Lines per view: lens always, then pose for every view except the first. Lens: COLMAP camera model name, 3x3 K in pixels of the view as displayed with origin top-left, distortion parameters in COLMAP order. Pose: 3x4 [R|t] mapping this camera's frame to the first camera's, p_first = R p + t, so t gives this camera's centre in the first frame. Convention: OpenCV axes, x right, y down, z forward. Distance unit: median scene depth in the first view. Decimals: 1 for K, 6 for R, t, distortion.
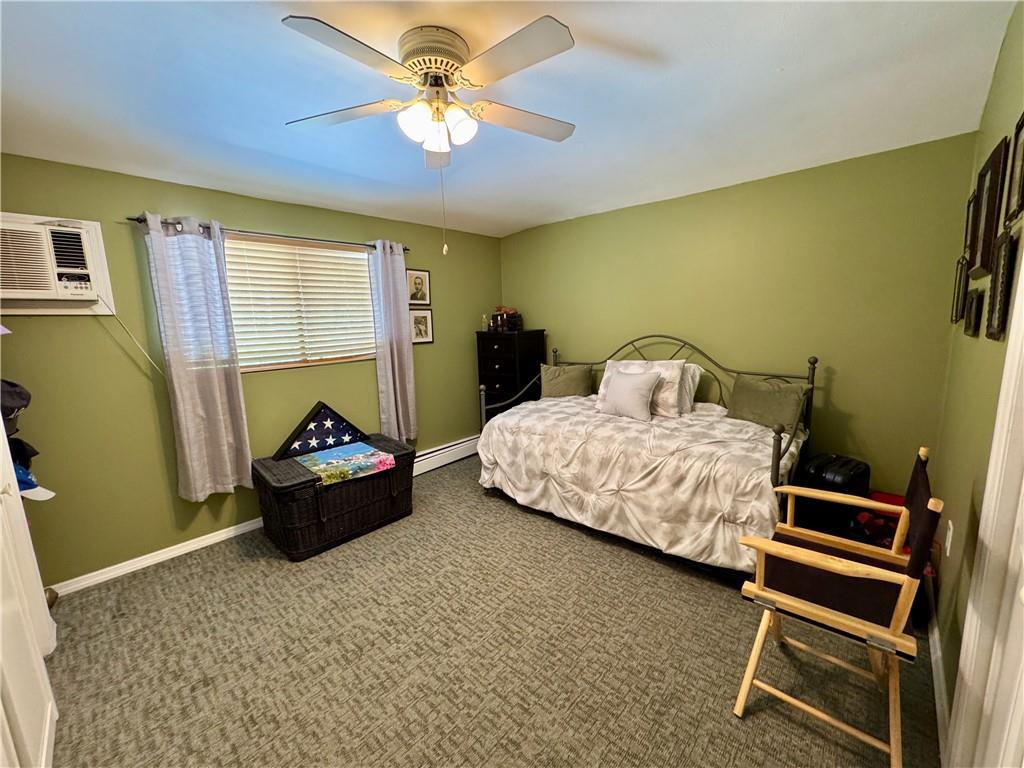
lens RADIAL K [[406.9, 0, 510.5], [0, 406.9, 380.2], [0, 0, 1]] dist [-0.002472, -0.000092]
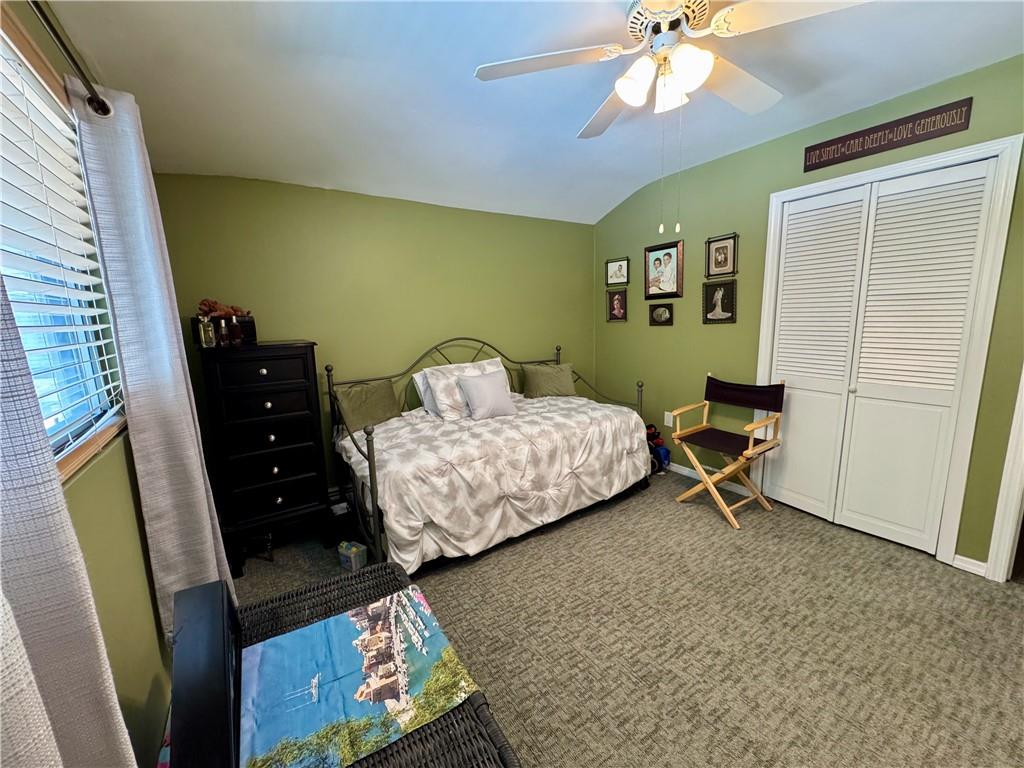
lens RADIAL K [[406.9, 0, 513.0], [0, 406.9, 387.0], [0, 0, 1]] dist [-0.002472, -0.000092]
pose [[0.244387, -0.139495, 0.959592, -0.742830], [0.170461, 0.980368, 0.099103, -0.084807], [-0.954578, 0.139354, 0.263367, 0.764172]]
